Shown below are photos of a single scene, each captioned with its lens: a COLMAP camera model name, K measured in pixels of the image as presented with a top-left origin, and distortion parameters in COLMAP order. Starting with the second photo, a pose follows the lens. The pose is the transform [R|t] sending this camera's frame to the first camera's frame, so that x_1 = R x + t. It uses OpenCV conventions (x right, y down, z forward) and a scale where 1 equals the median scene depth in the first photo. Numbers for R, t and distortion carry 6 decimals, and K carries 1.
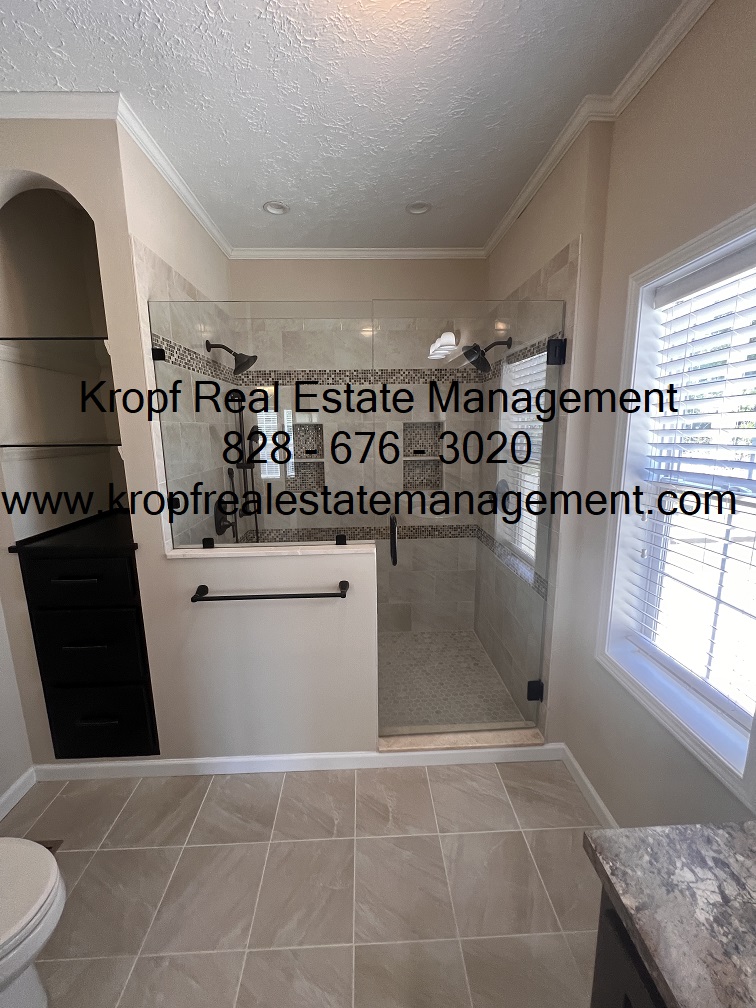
lens RADIAL K [[403.4, 0, 374.1], [0, 403.4, 501.2], [0, 0, 1]] dist [-0.000649, -0.000122]
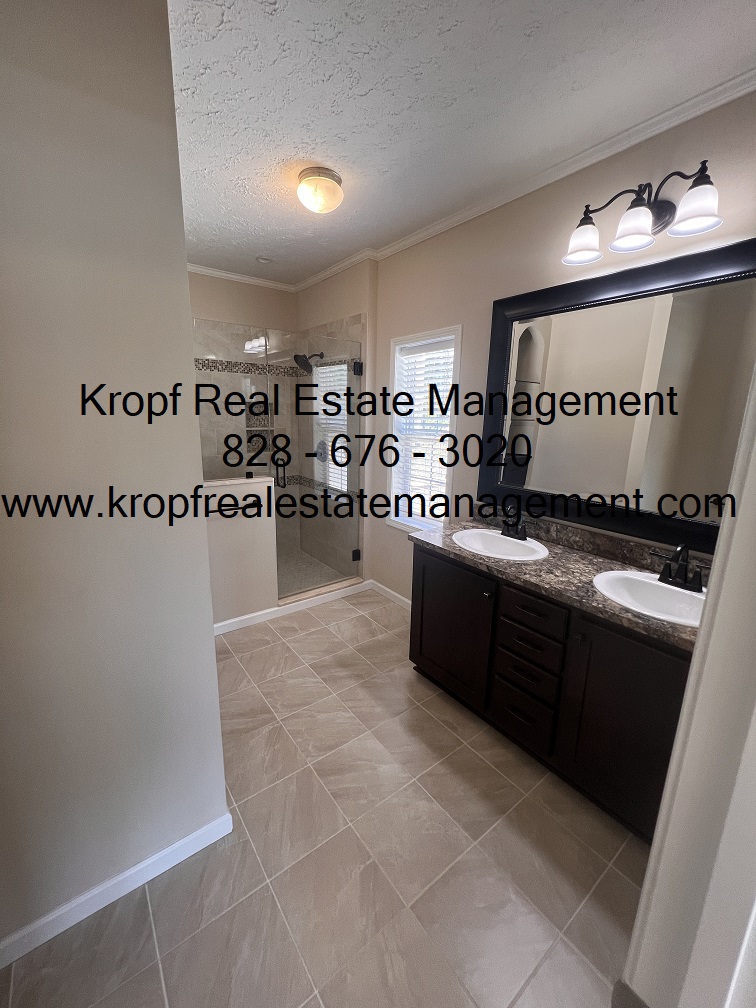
lens RADIAL K [[403.4, 0, 374.1], [0, 403.4, 501.2], [0, 0, 1]] dist [-0.000649, -0.000122]
pose [[0.821012, -0.096853, 0.562636, -0.576589], [0.074230, 0.995249, 0.063006, 0.133155], [-0.566065, -0.009965, 0.824300, -0.581936]]
